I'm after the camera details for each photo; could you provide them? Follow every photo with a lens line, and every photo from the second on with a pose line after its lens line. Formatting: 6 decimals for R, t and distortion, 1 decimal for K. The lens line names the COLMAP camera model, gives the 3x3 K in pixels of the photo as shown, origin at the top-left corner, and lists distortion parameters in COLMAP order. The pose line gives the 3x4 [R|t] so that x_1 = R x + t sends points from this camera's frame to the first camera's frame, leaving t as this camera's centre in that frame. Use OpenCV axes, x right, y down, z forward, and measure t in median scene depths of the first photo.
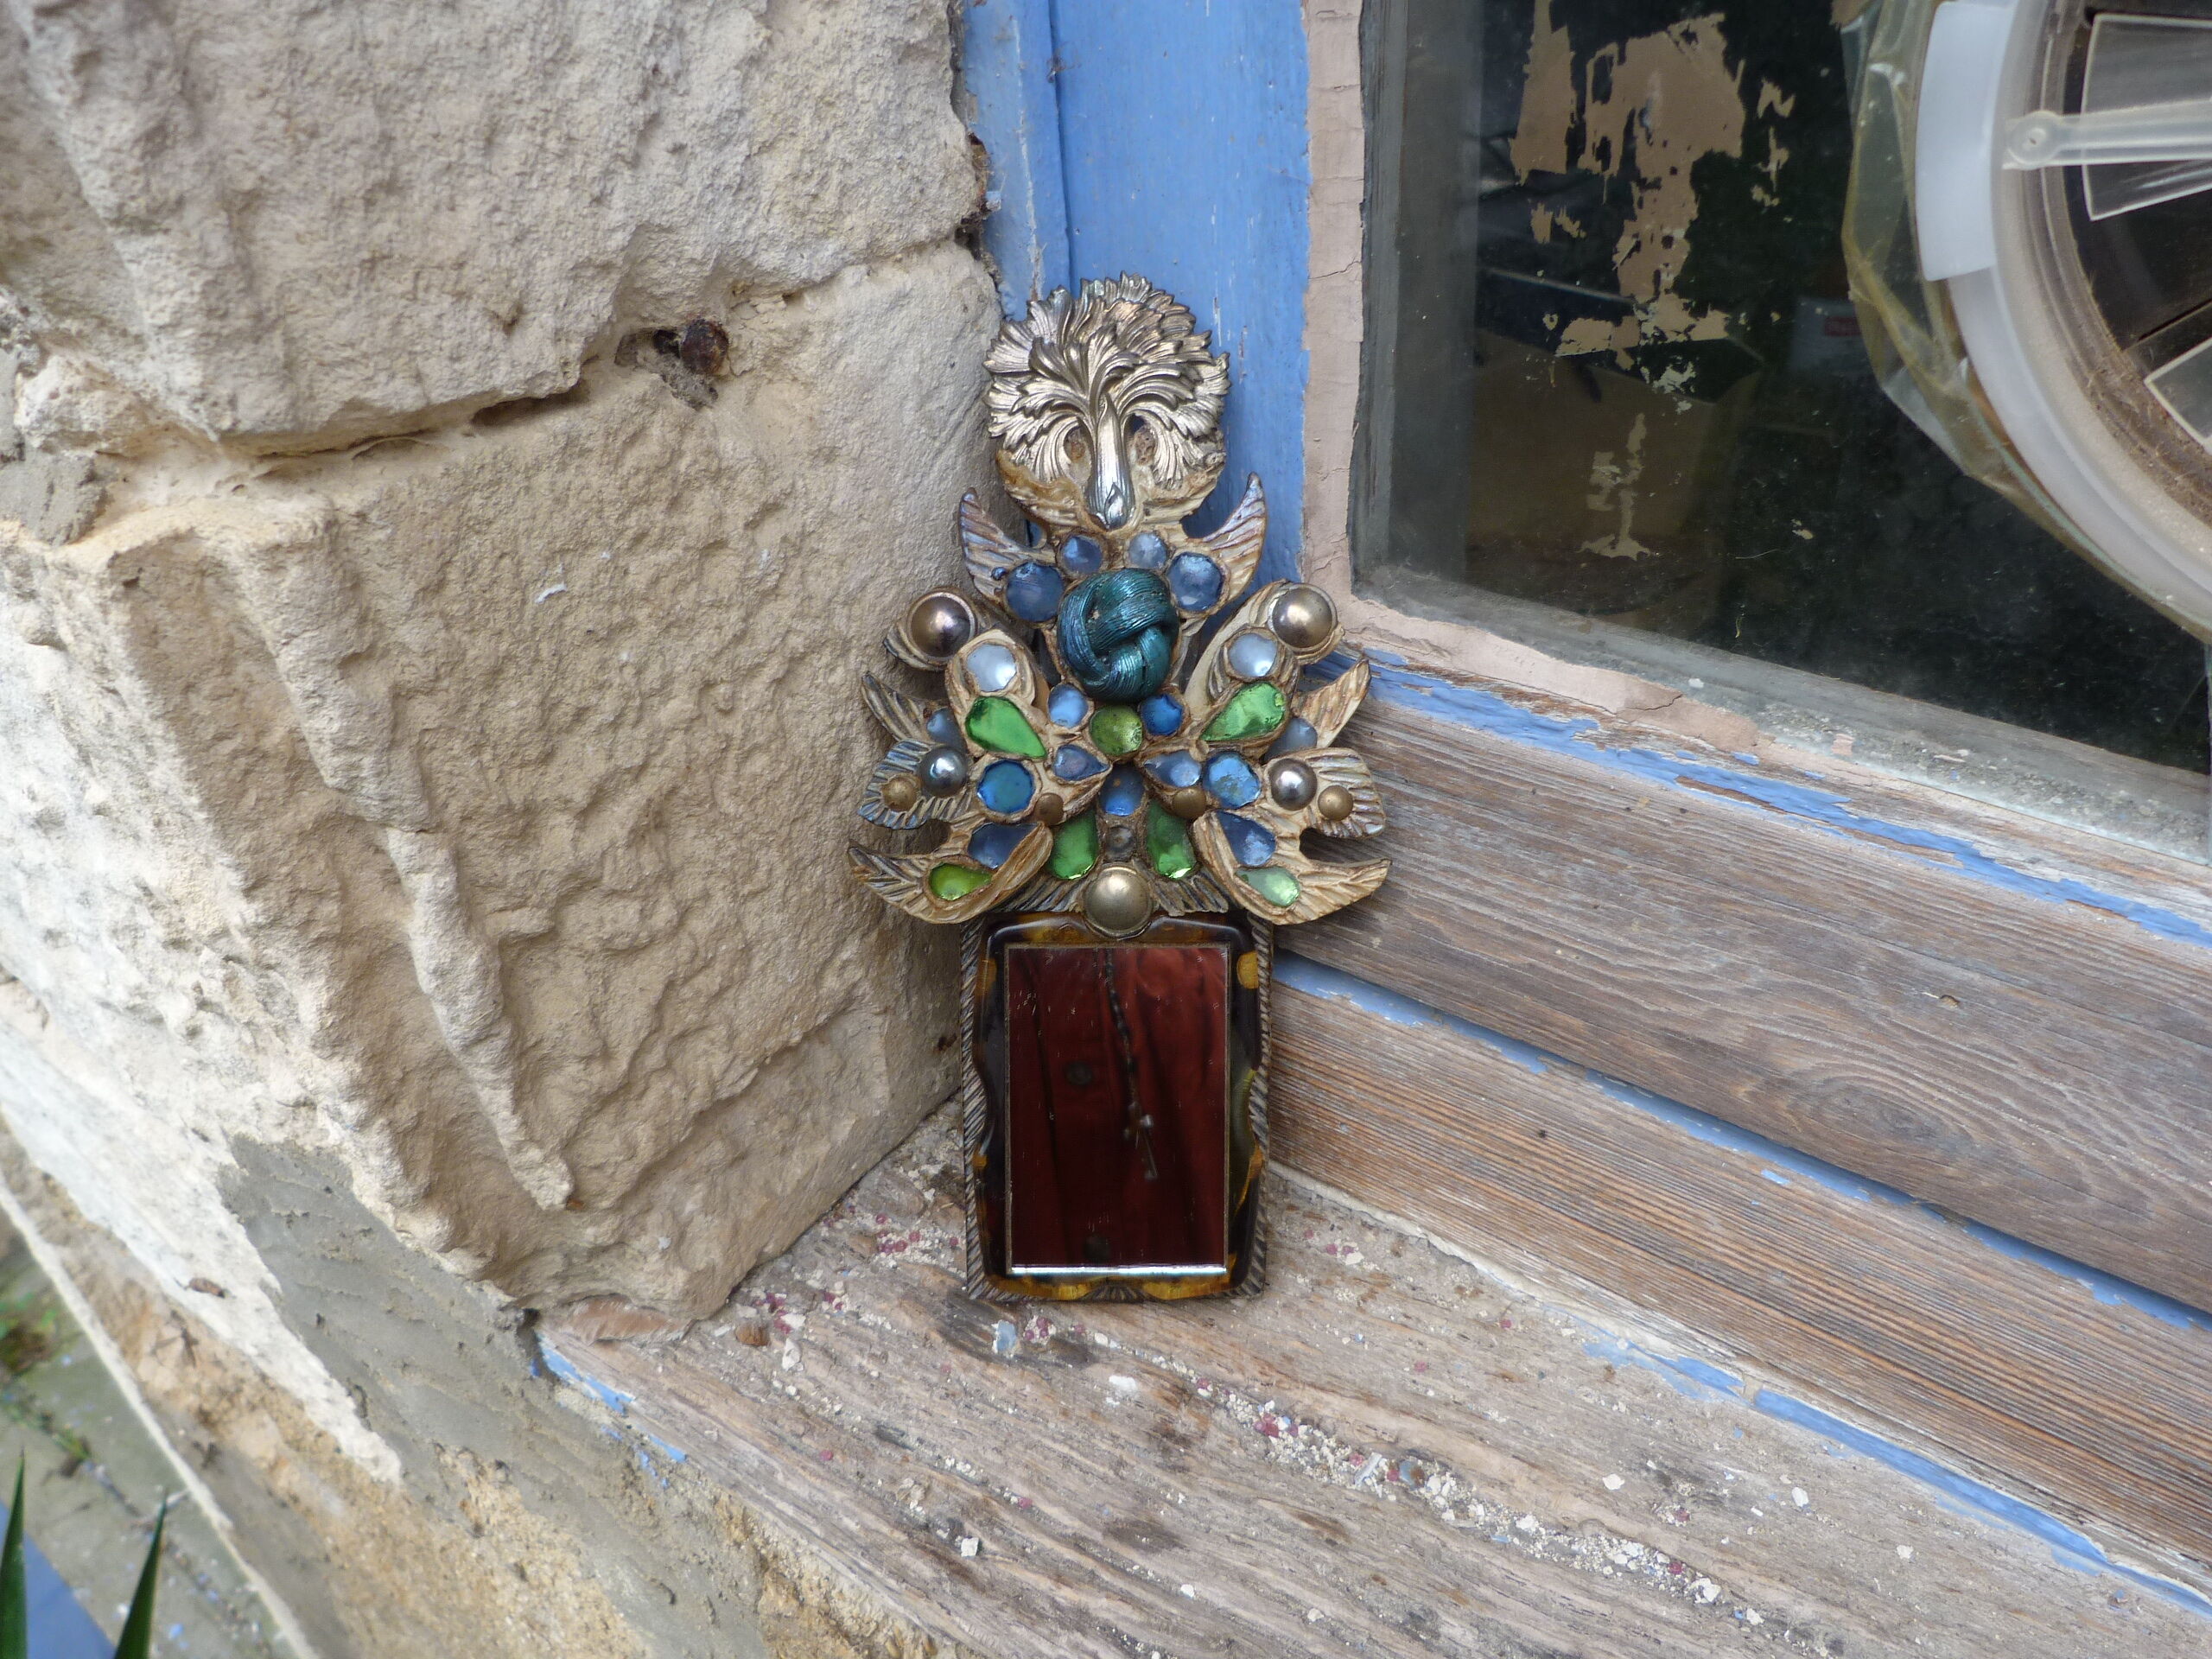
lens RADIAL K [[1639.0, 0, 1106.0], [0, 1639.0, 829.5], [0, 0, 1]] dist [-0.047733, -0.002476]
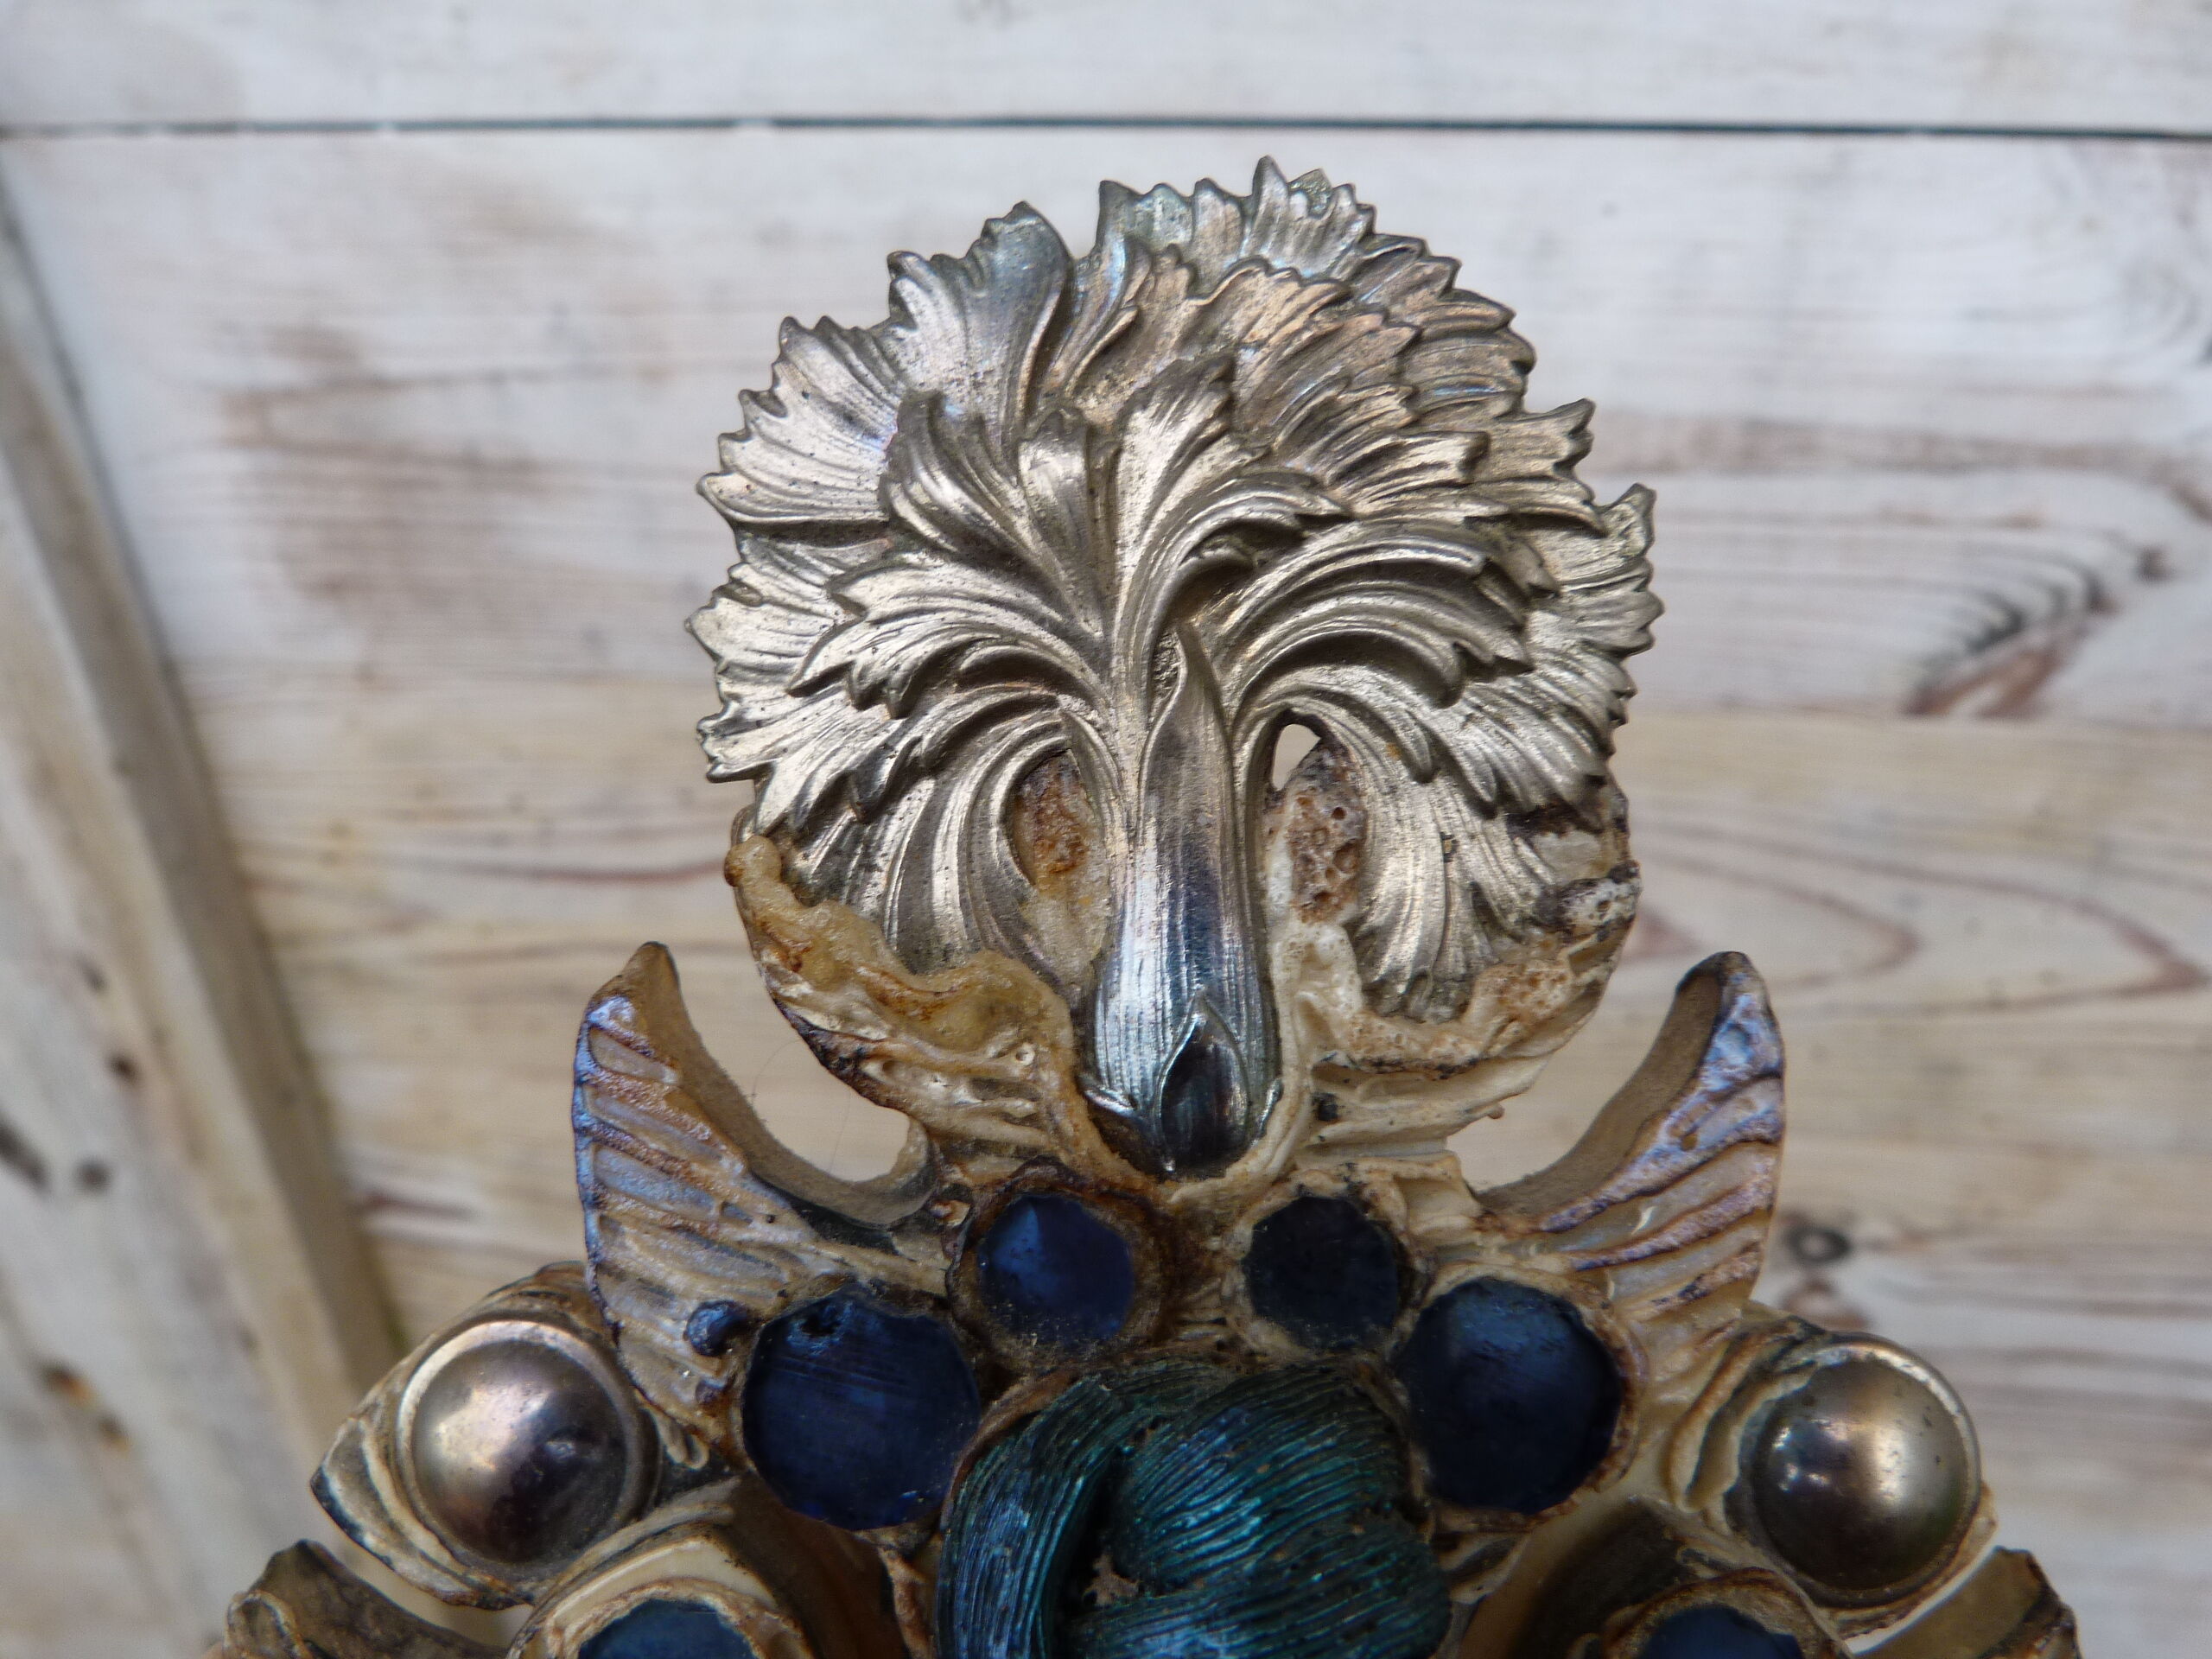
lens RADIAL K [[1639.0, 0, 1106.0], [0, 1639.0, 829.5], [0, 0, 1]] dist [-0.047733, -0.002476]
pose [[0.998883, 0.047187, 0.002324, -0.010769], [-0.046831, 0.995447, -0.083020, -0.214362], [-0.006231, 0.082818, 0.996545, 0.752086]]
